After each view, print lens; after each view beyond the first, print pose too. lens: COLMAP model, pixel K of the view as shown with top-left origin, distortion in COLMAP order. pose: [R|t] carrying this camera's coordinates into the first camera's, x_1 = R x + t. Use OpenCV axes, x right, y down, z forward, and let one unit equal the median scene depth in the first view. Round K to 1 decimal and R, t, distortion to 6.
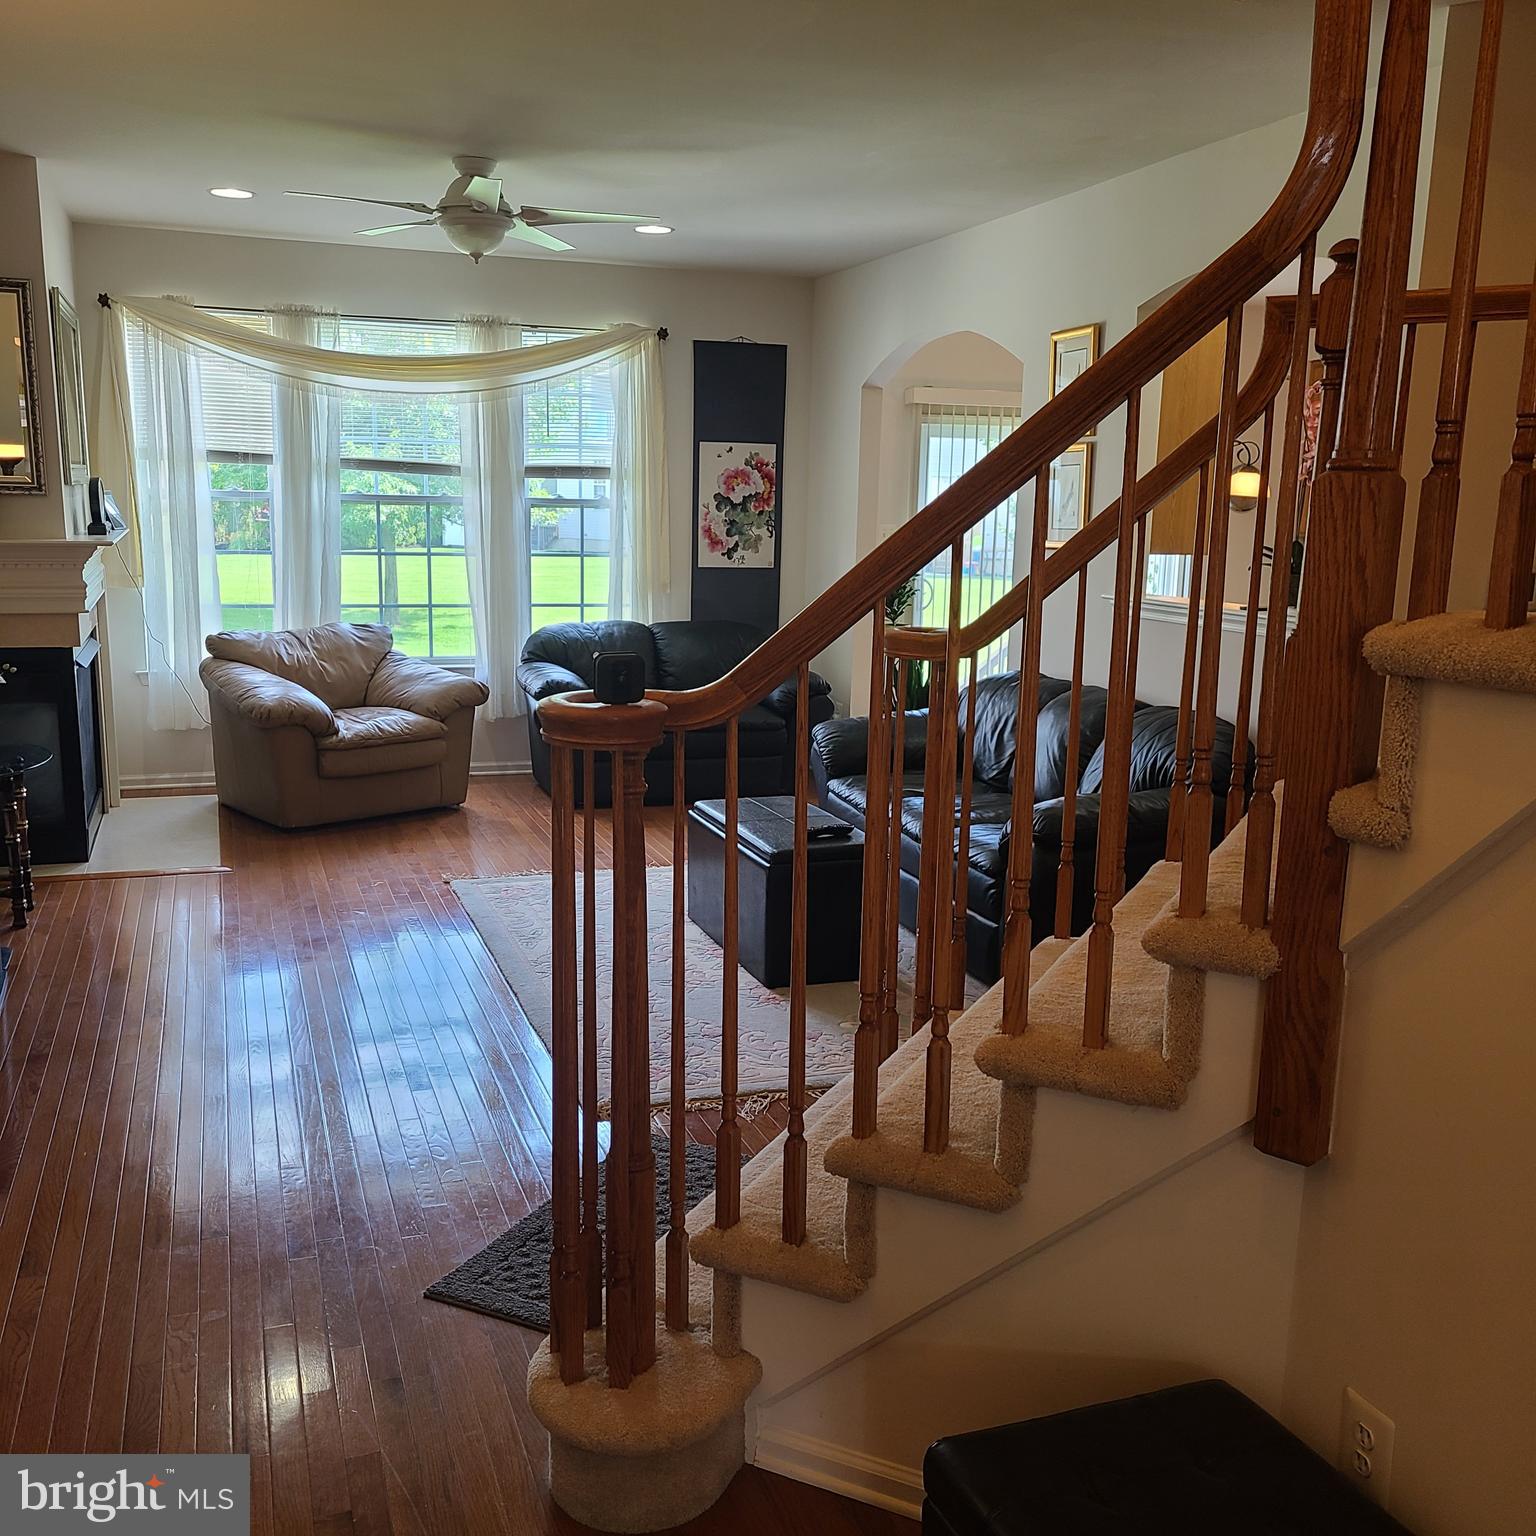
lens RADIAL K [[1536.4, 0, 763.4], [0, 1536.4, 820.6], [0, 0, 1]] dist [0.044142, 0.000000]
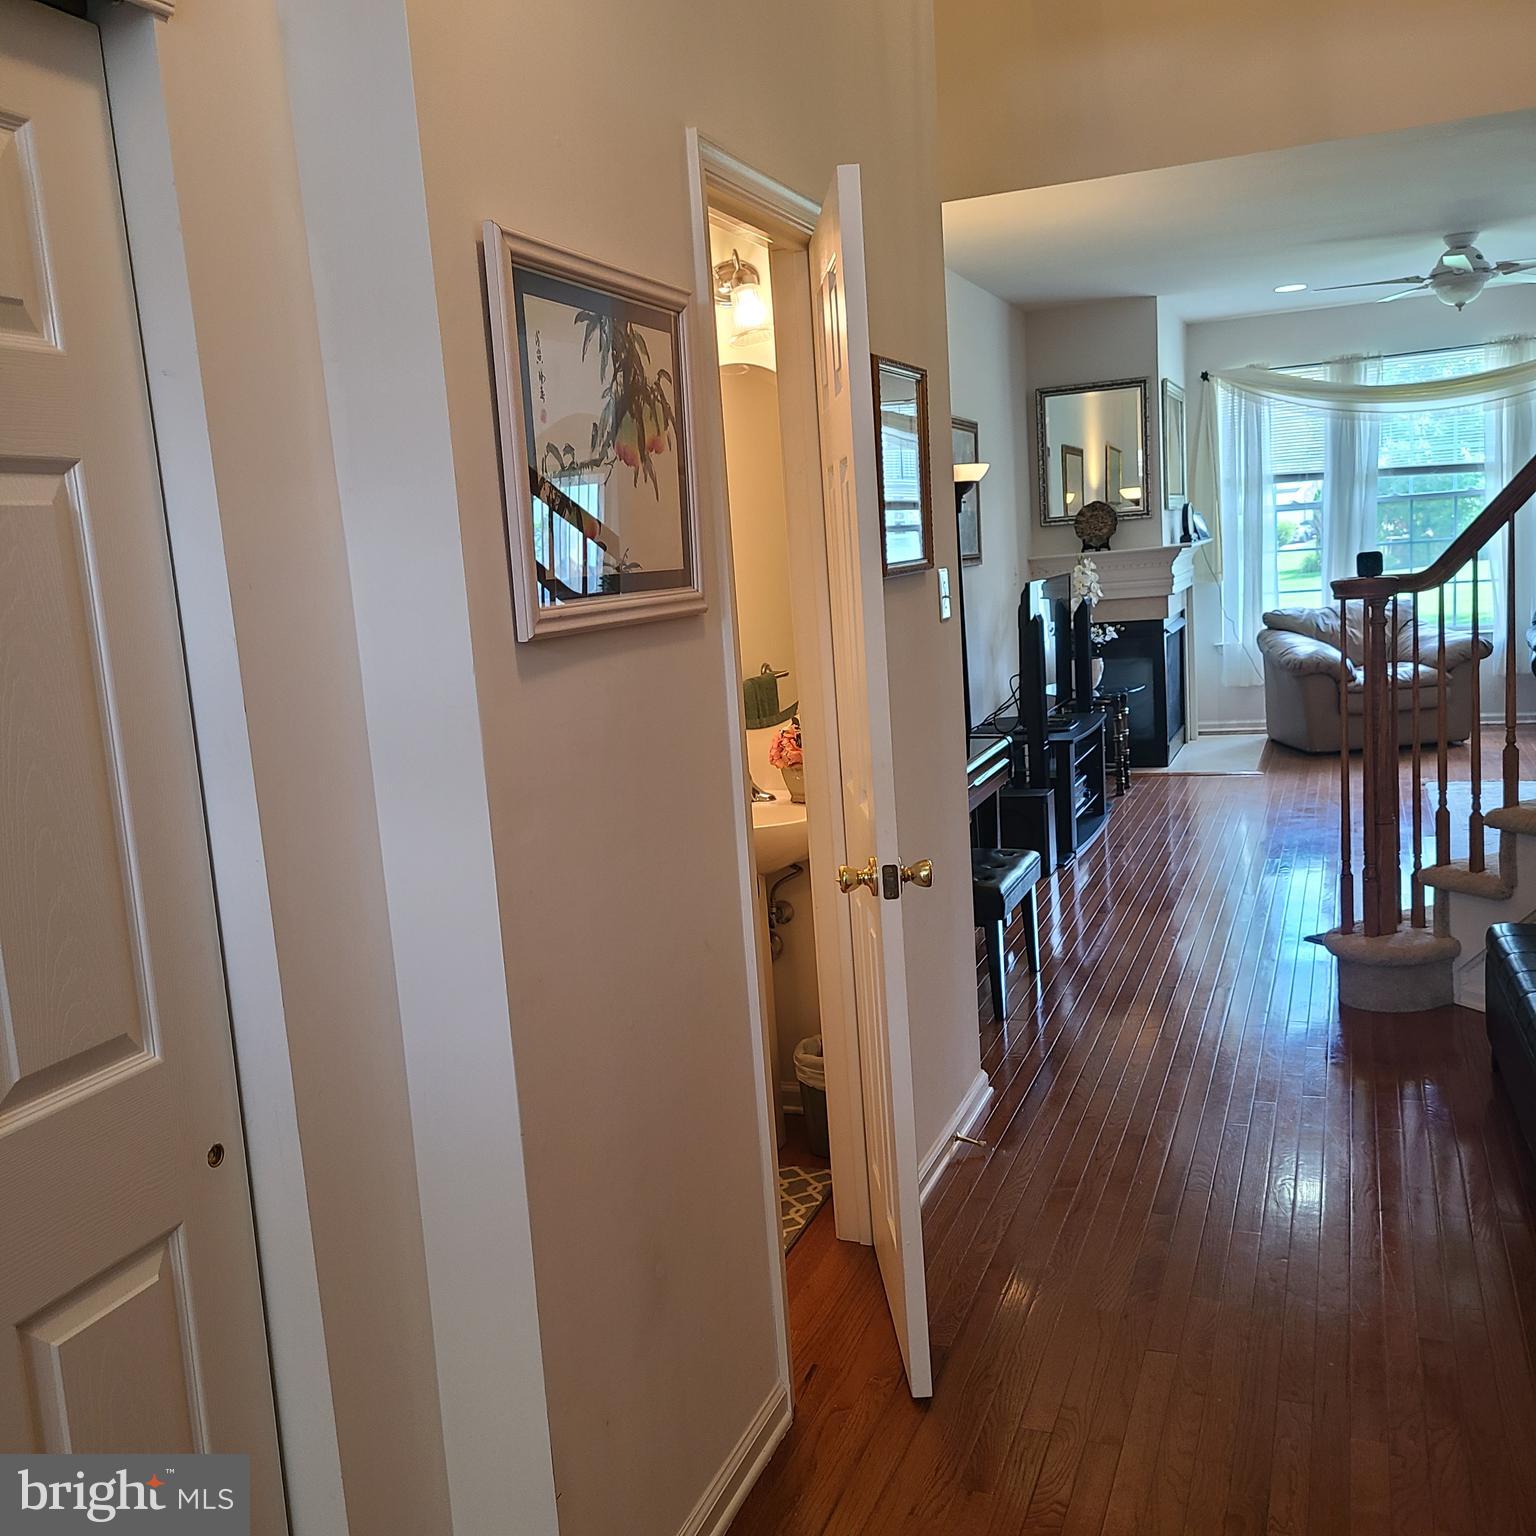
lens RADIAL K [[1536.4, 0, 765.8], [0, 1536.4, 770.4], [0, 0, 1]] dist [0.044142, 0.000000]
pose [[0.766281, 0.017492, -0.642267, 0.183311], [-0.048126, 0.998384, -0.030227, 0.083800], [0.640701, 0.054072, 0.765884, -0.313293]]
